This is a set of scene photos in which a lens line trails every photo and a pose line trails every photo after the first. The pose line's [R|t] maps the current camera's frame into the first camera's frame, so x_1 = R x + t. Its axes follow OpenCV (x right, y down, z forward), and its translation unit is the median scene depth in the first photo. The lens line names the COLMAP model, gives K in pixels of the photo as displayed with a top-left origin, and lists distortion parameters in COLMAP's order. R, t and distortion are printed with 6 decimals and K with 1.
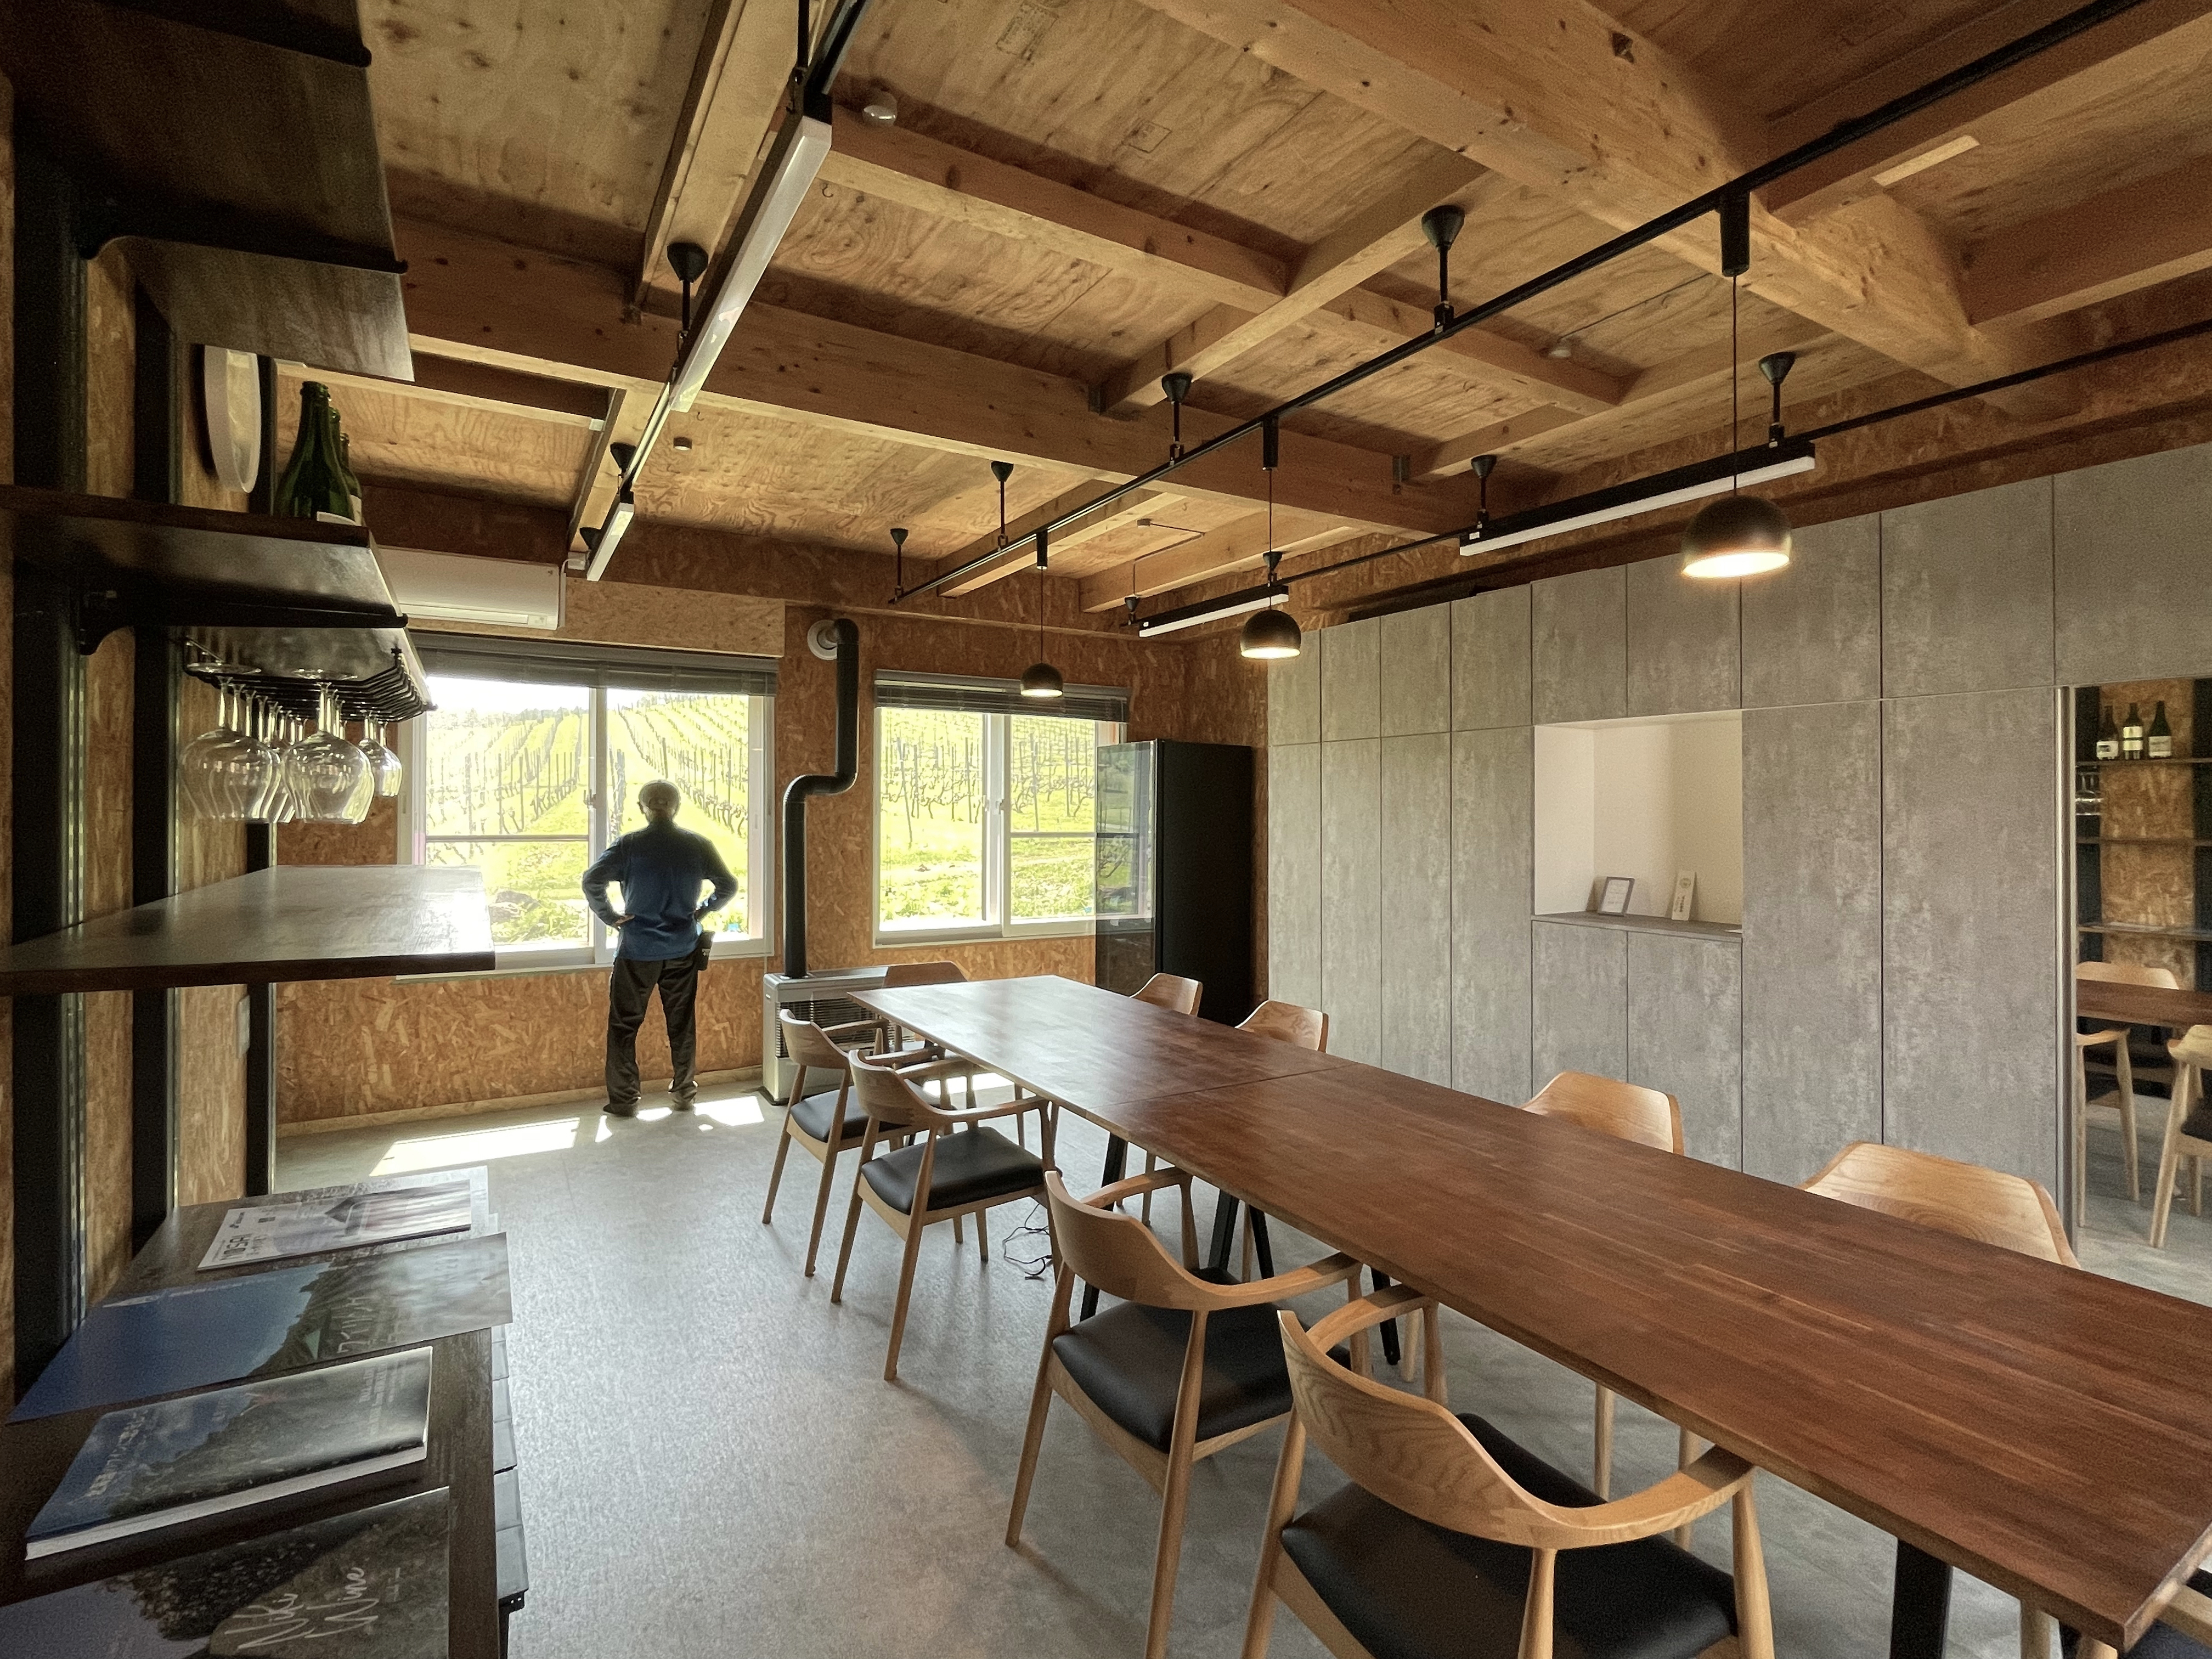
lens RADIAL K [[1025.2, 0, 1060.9], [0, 1025.2, 778.4], [0, 0, 1]] dist [-0.003602, 0.000031]
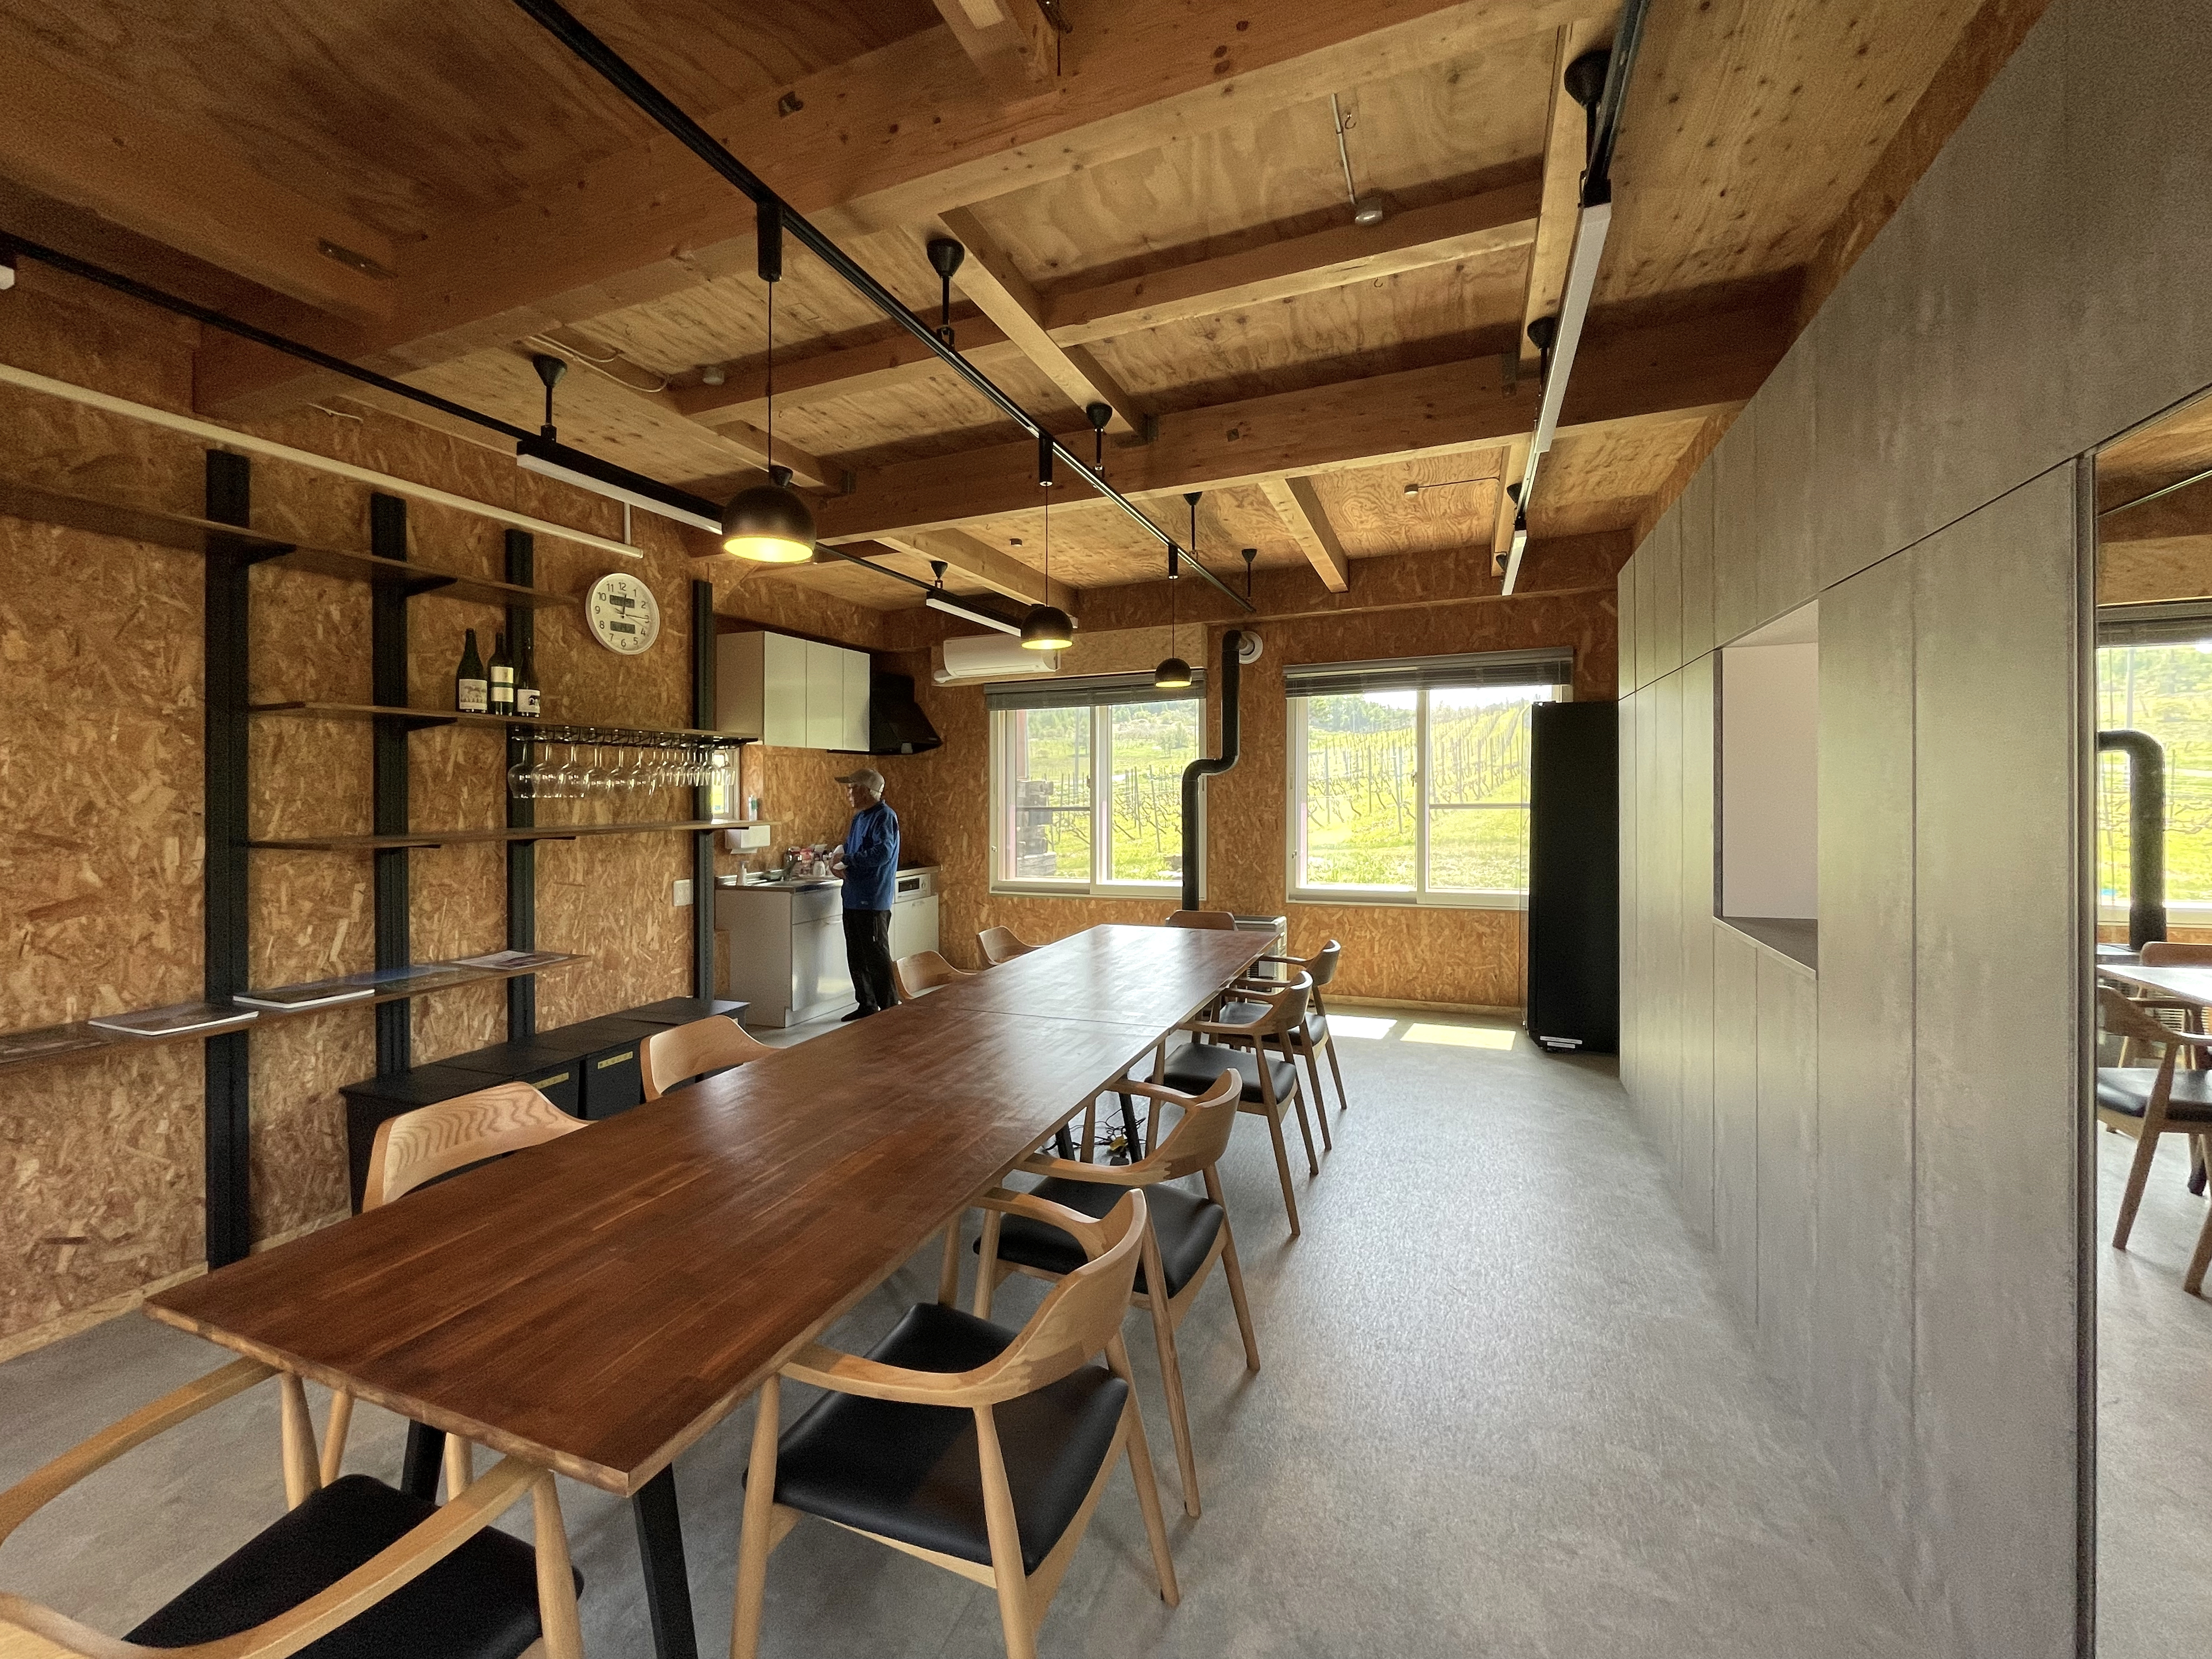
lens RADIAL K [[873.2, 0, 1110.4], [0, 873.2, 776.2], [0, 0, 1]] dist [-0.000982, -0.000251]
pose [[0.610602, -0.033102, -0.791246, 0.599787], [0.045357, 0.998948, -0.006790, 0.021720], [0.790638, -0.031742, 0.611461, 0.275269]]
